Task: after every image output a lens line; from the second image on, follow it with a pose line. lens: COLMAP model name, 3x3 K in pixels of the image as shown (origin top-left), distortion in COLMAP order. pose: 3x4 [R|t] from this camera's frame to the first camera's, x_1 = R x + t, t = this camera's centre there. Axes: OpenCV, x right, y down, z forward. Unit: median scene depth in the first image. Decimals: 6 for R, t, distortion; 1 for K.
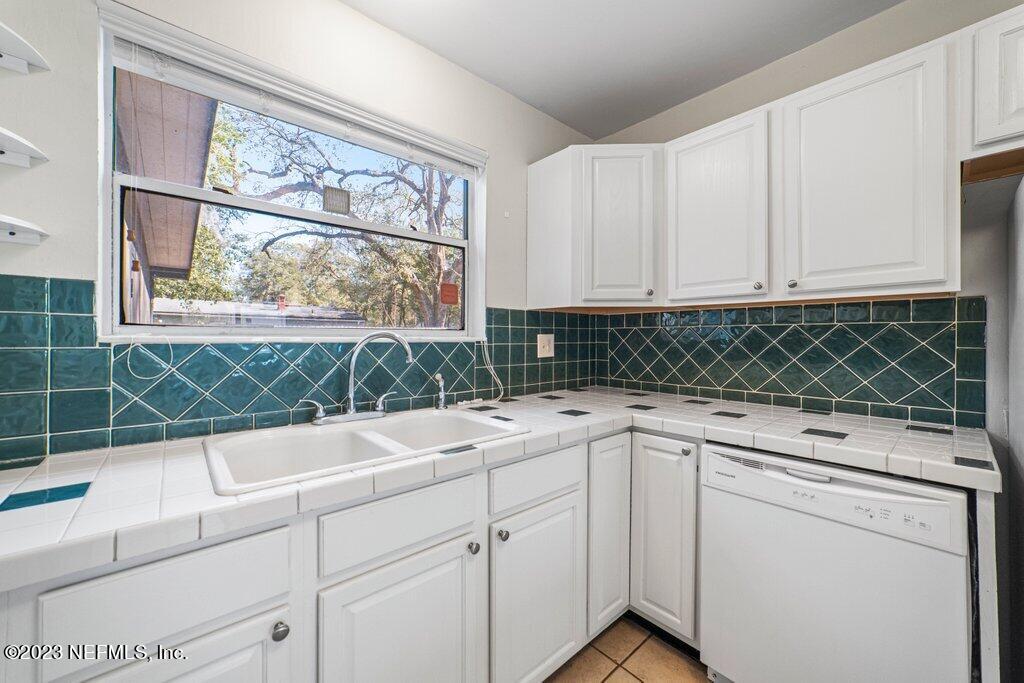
lens RADIAL K [[392.5, 0, 514.4], [0, 392.5, 338.6], [0, 0, 1]] dist [-0.003999, 0.000616]
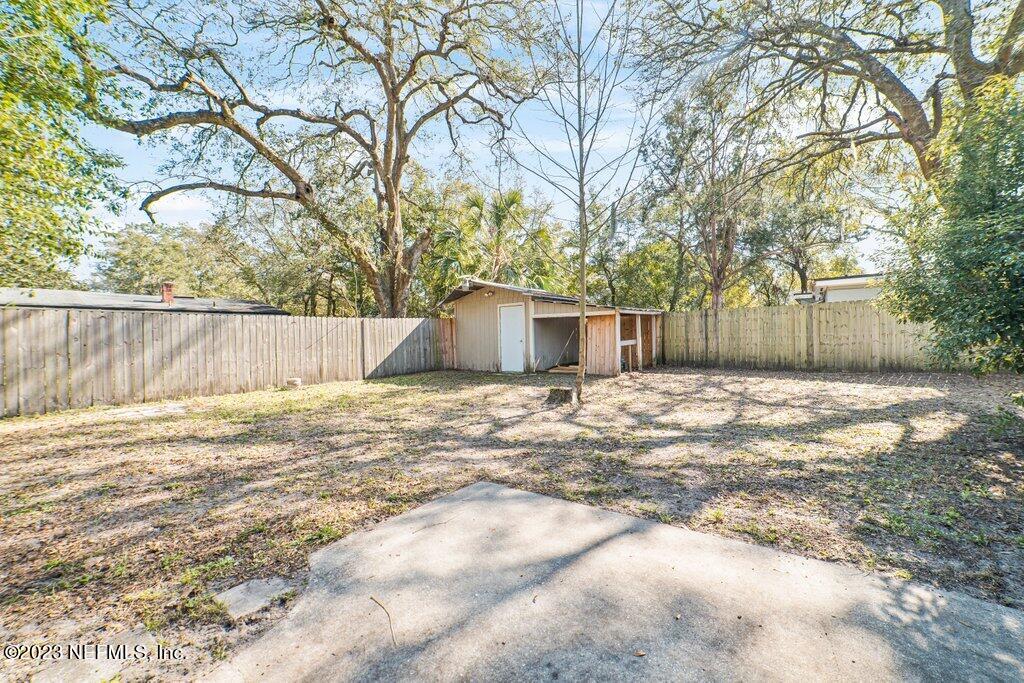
lens RADIAL K [[392.5, 0, 515.4], [0, 392.5, 339.4], [0, 0, 1]] dist [-0.003999, 0.000616]
pose [[0.979145, -0.024942, 0.201627, -1.446434], [0.023262, 0.999672, 0.010697, 0.115876], [-0.201827, -0.005784, 0.979404, 1.949890]]
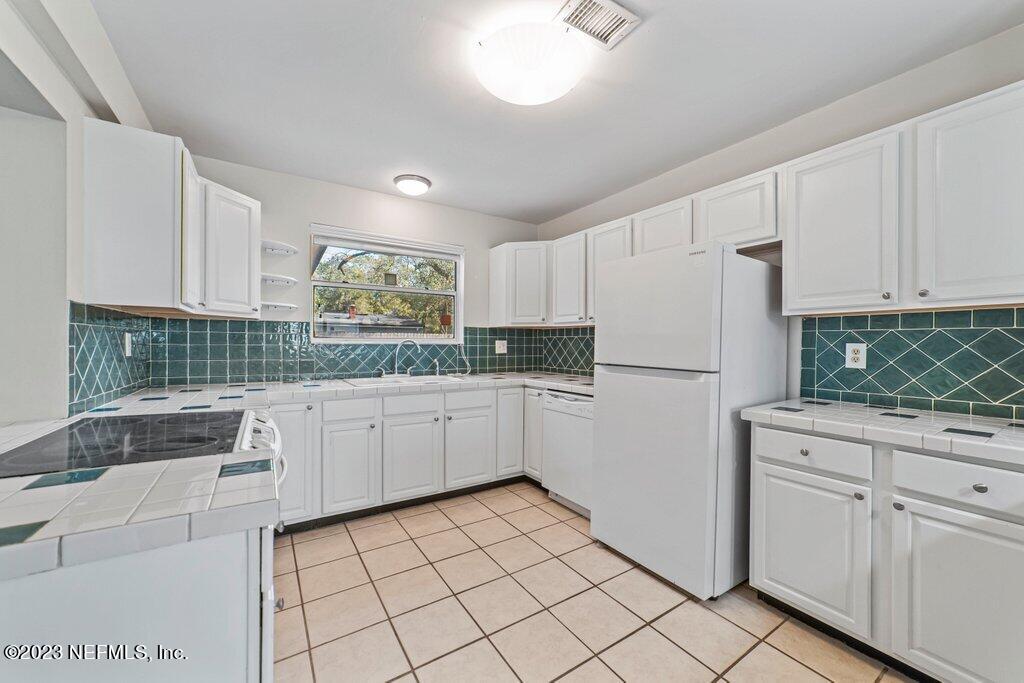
lens RADIAL K [[392.5, 0, 508.8], [0, 392.5, 347.1], [0, 0, 1]] dist [-0.003999, 0.000616]
pose [[0.988222, 0.004827, -0.152954, 0.429345], [-0.003703, 0.999964, 0.007631, 0.005434], [0.152985, -0.006975, 0.988204, -0.857275]]
